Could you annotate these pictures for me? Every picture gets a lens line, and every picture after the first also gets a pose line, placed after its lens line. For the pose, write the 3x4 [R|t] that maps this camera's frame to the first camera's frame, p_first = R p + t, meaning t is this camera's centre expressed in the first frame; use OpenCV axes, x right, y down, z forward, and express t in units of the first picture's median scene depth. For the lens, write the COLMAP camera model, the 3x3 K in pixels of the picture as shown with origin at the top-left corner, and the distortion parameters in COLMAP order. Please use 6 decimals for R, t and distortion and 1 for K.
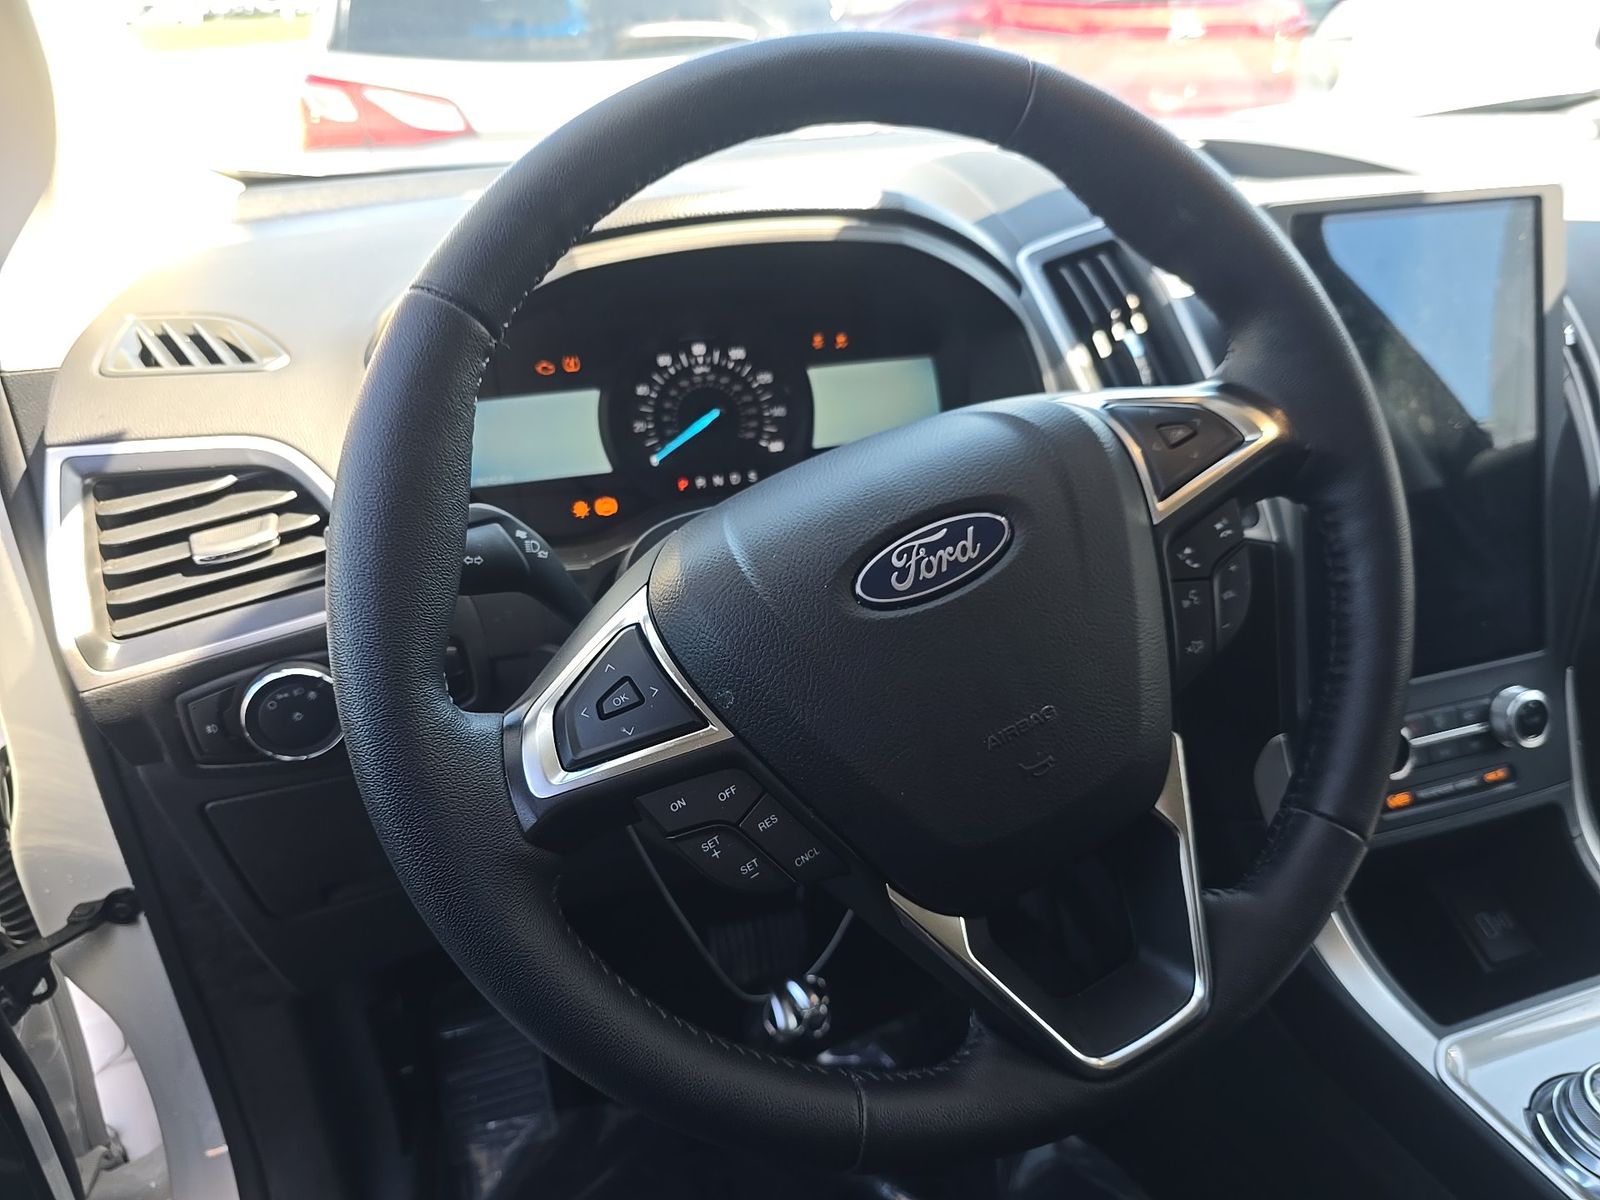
lens RADIAL K [[1074.8, 0, 799.1], [0, 1074.8, 598.6], [0, 0, 1]] dist [0.032894, -0.013862]
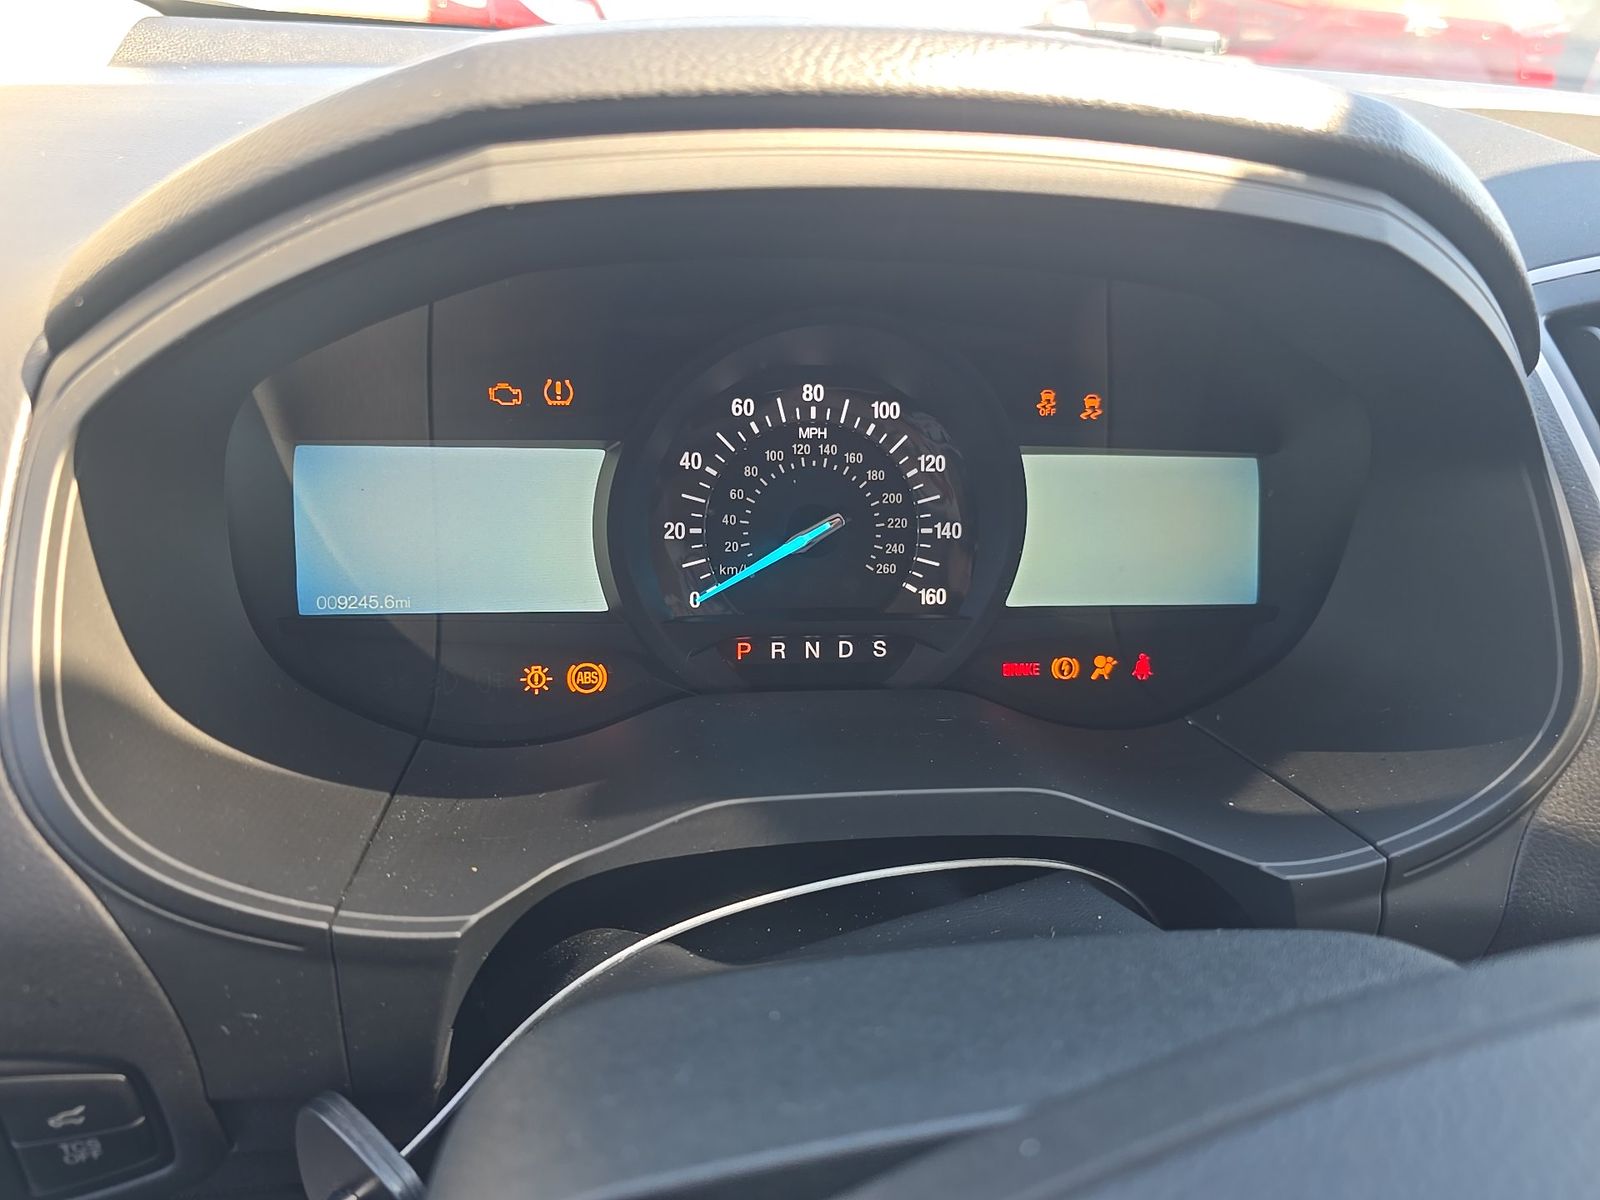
lens RADIAL K [[1074.8, 0, 794.5], [0, 1074.8, 594.0], [0, 0, 1]] dist [0.032894, -0.013862]
pose [[0.985349, 0.150795, -0.079679, -0.047985], [-0.147931, 0.988158, 0.040735, -0.159608], [0.084878, -0.028351, 0.995988, 0.500989]]
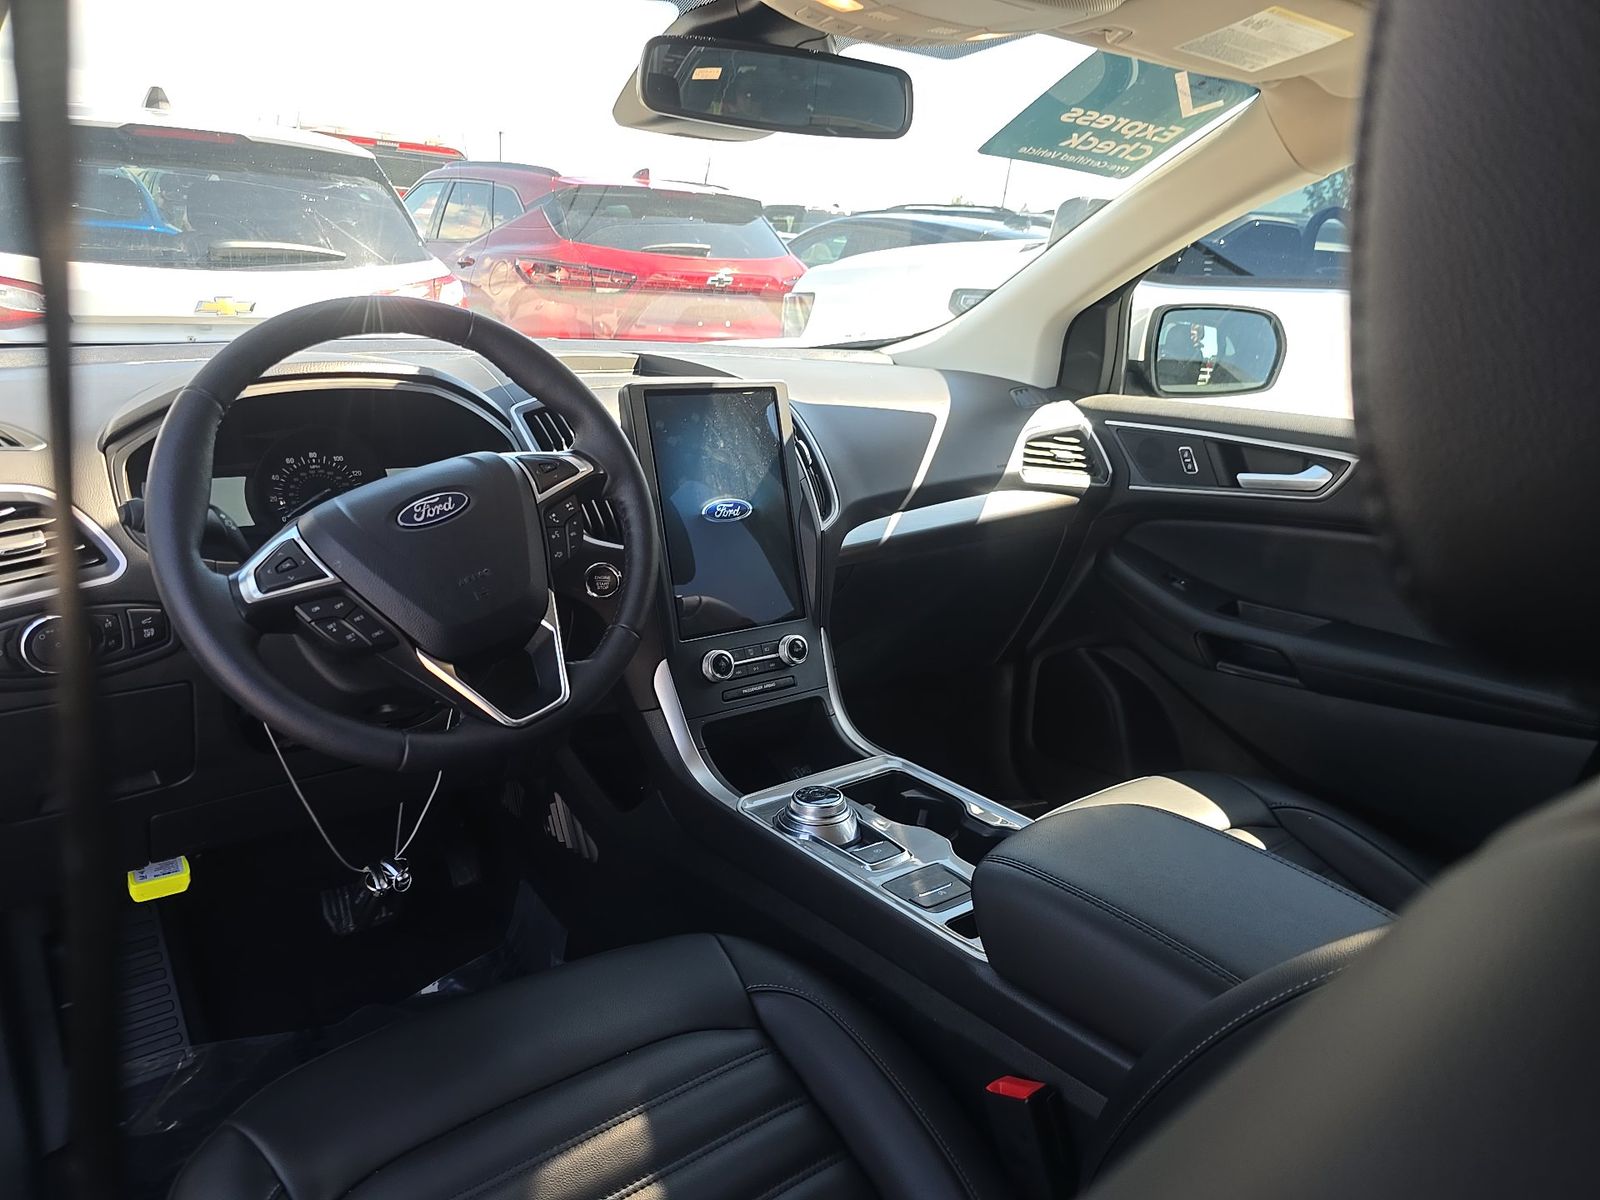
lens RADIAL K [[1074.8, 0, 792.9], [0, 1074.8, 600.3], [0, 0, 1]] dist [0.032894, -0.013862]
pose [[0.940608, -0.028179, 0.338322, 0.032268], [0.086094, 0.983772, -0.157420, 0.316252], [-0.328396, 0.177198, 0.927770, -0.748306]]
